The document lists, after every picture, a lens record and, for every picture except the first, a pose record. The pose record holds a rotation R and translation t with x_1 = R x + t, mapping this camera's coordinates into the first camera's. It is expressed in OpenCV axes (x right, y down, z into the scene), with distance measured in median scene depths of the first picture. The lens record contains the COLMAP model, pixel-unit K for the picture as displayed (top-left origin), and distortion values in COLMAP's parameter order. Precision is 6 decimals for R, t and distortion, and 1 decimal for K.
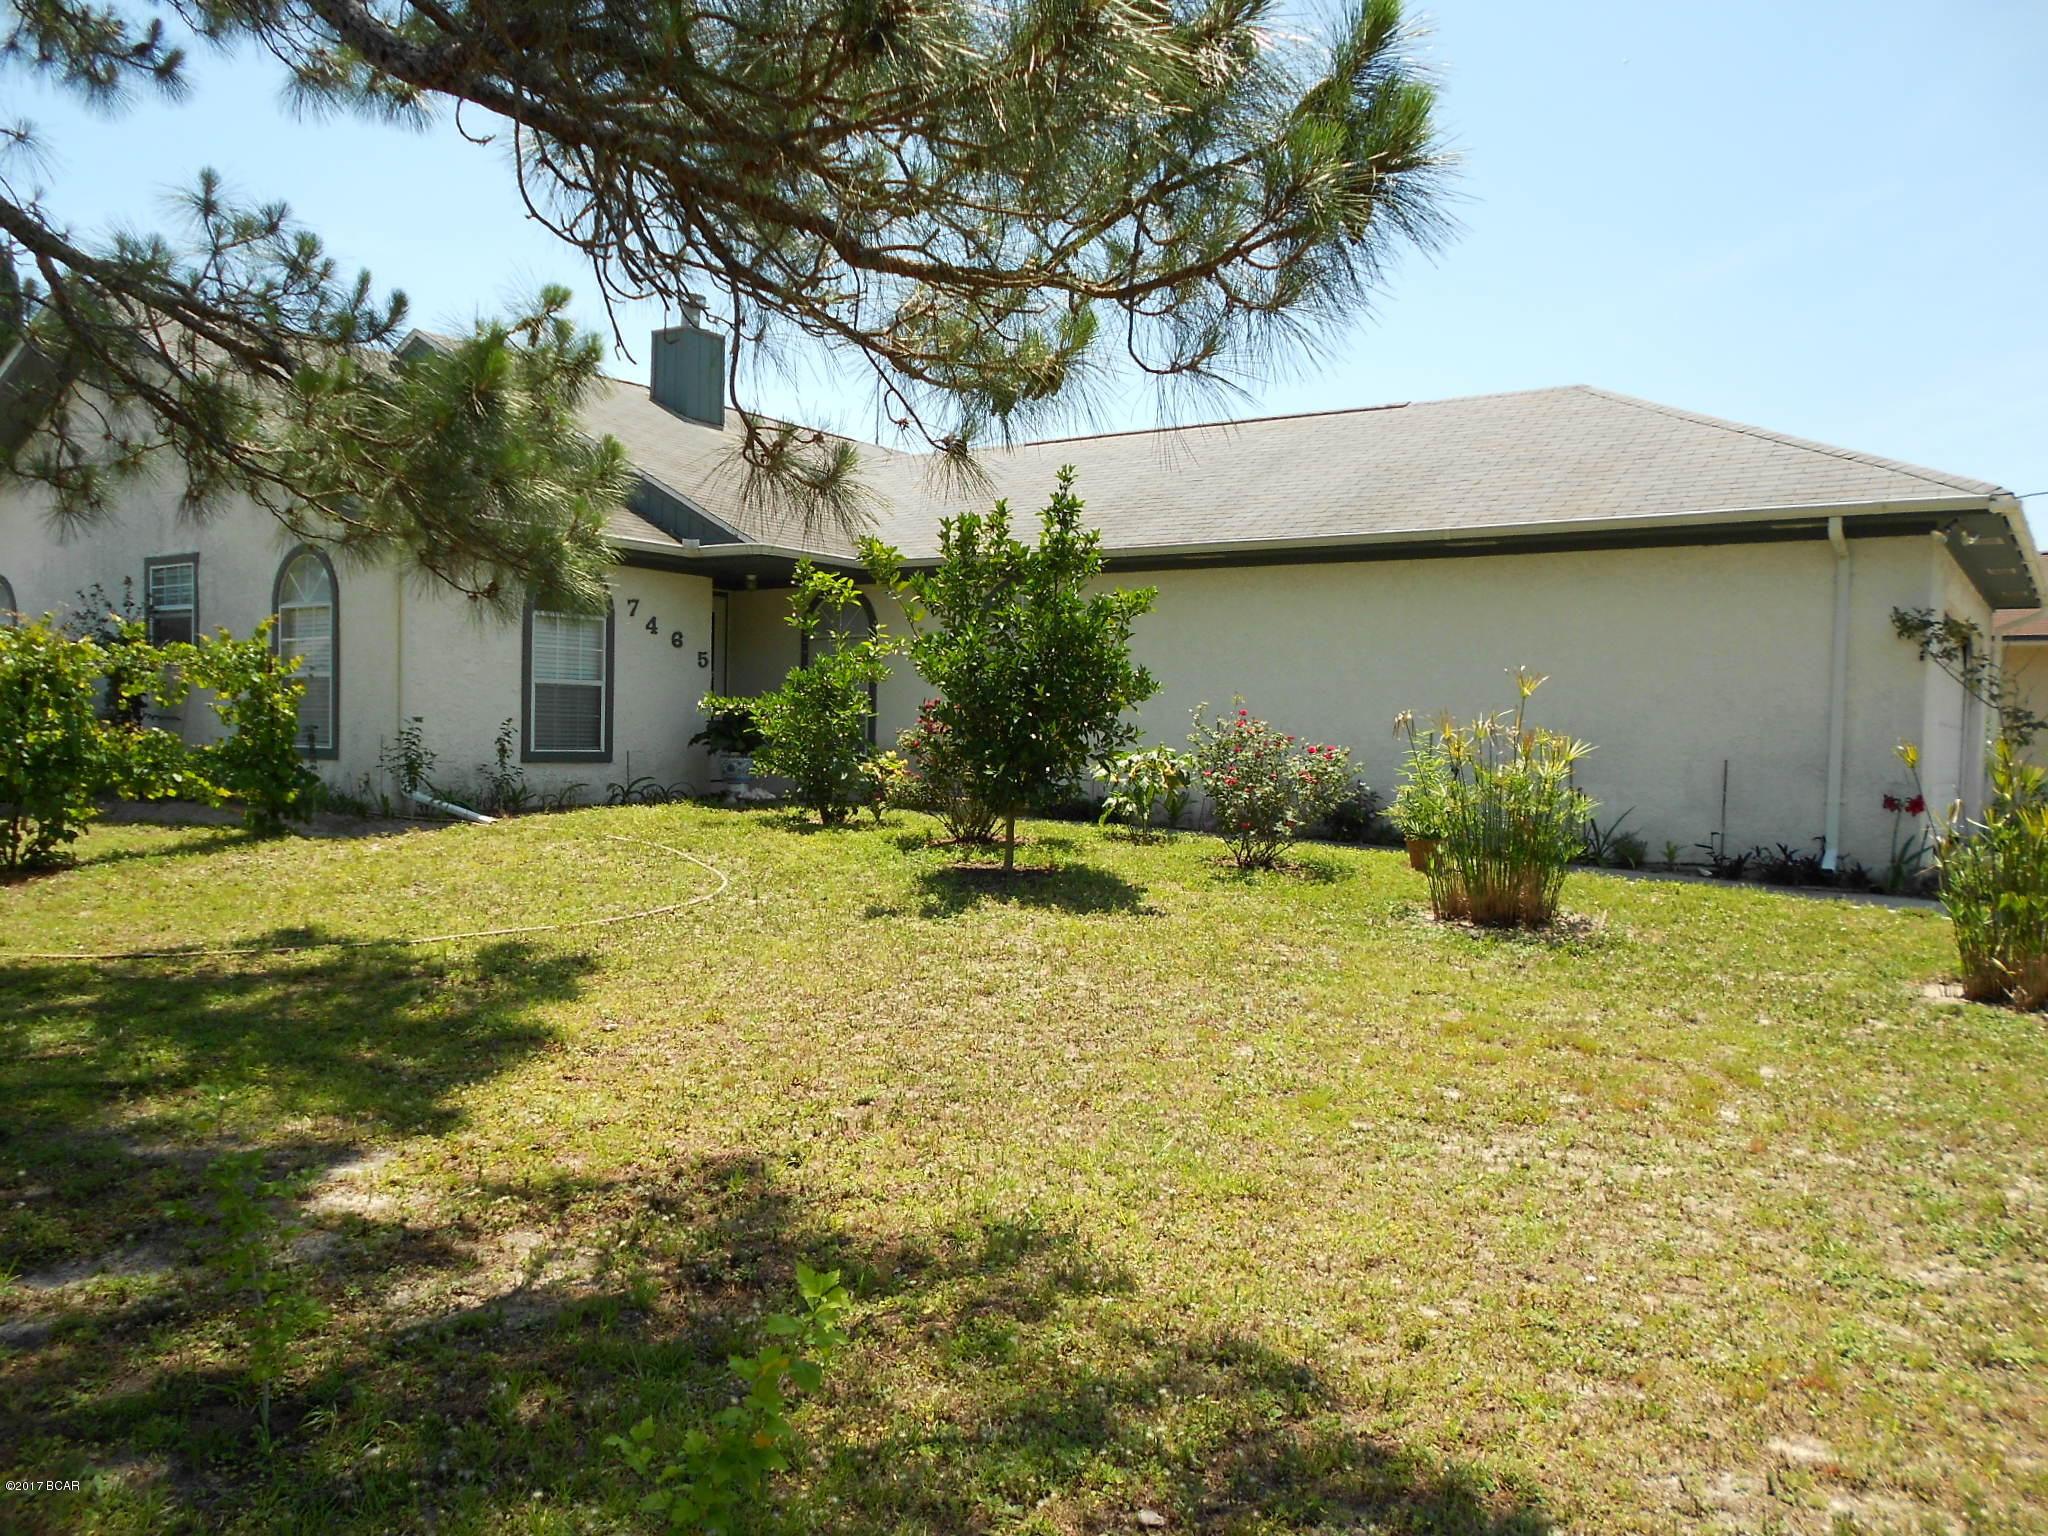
lens RADIAL K [[1551.0, 0, 1023.8], [0, 1551.0, 767.7], [0, 0, 1]] dist [-0.010408, -0.013299]
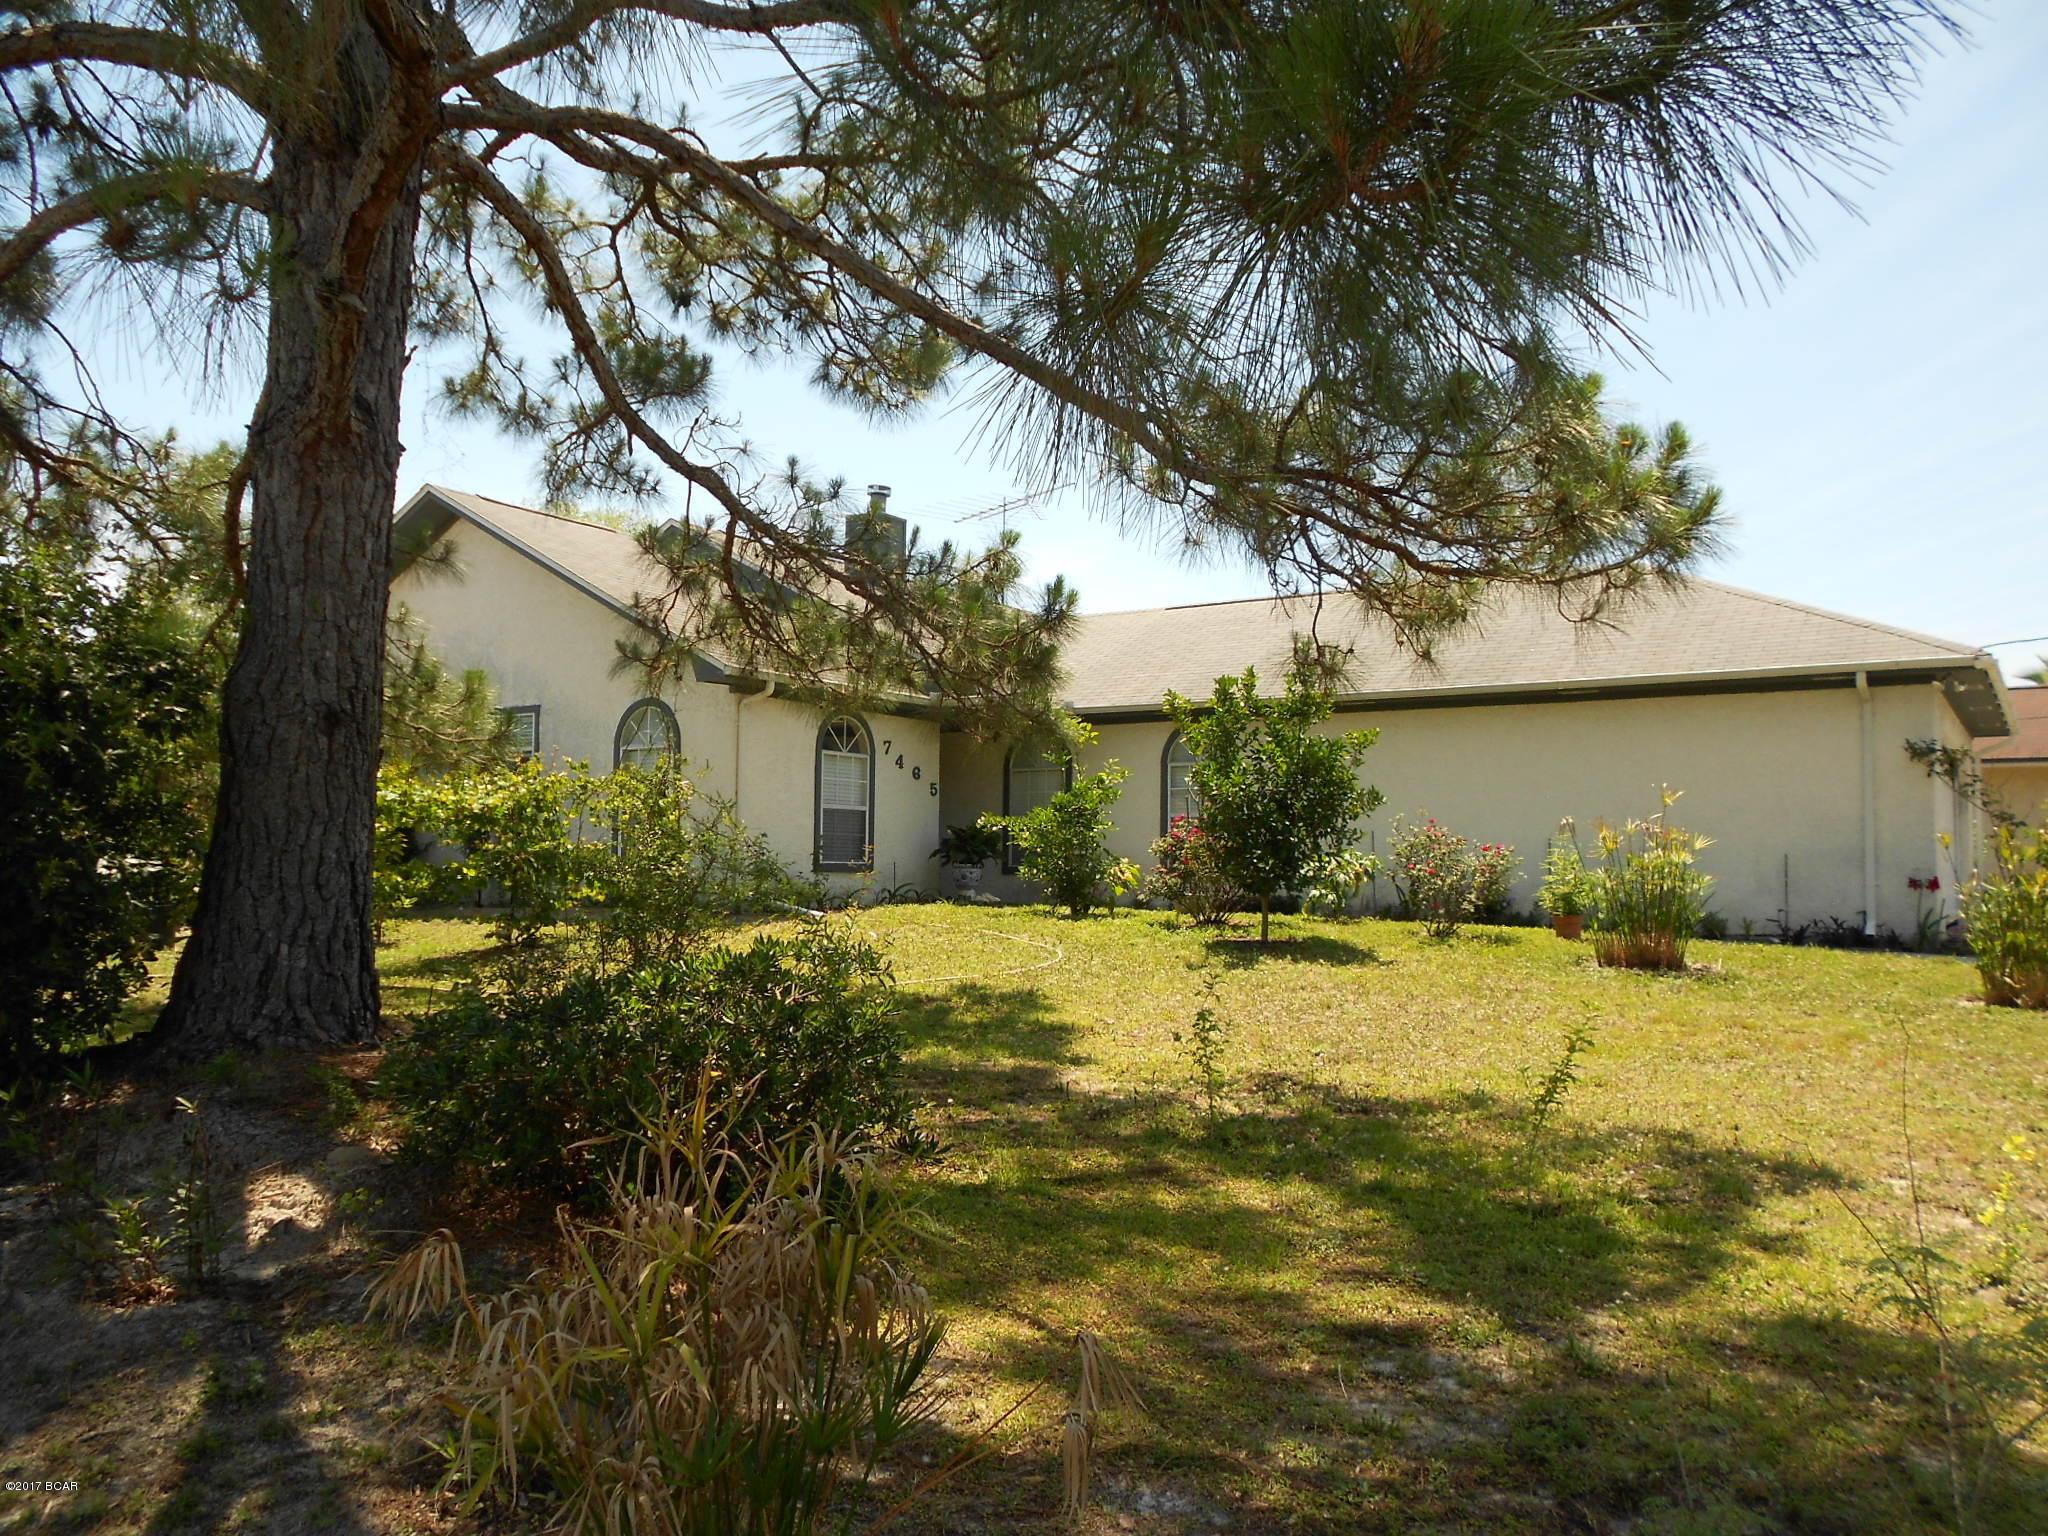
lens RADIAL K [[1551.0, 0, 1025.5], [0, 1551.0, 769.9], [0, 0, 1]] dist [-0.010408, -0.013299]
pose [[0.999779, -0.009119, 0.018917, -0.227435], [0.010711, 0.996253, -0.085826, 0.030592], [-0.018064, 0.086010, 0.996131, -0.318920]]
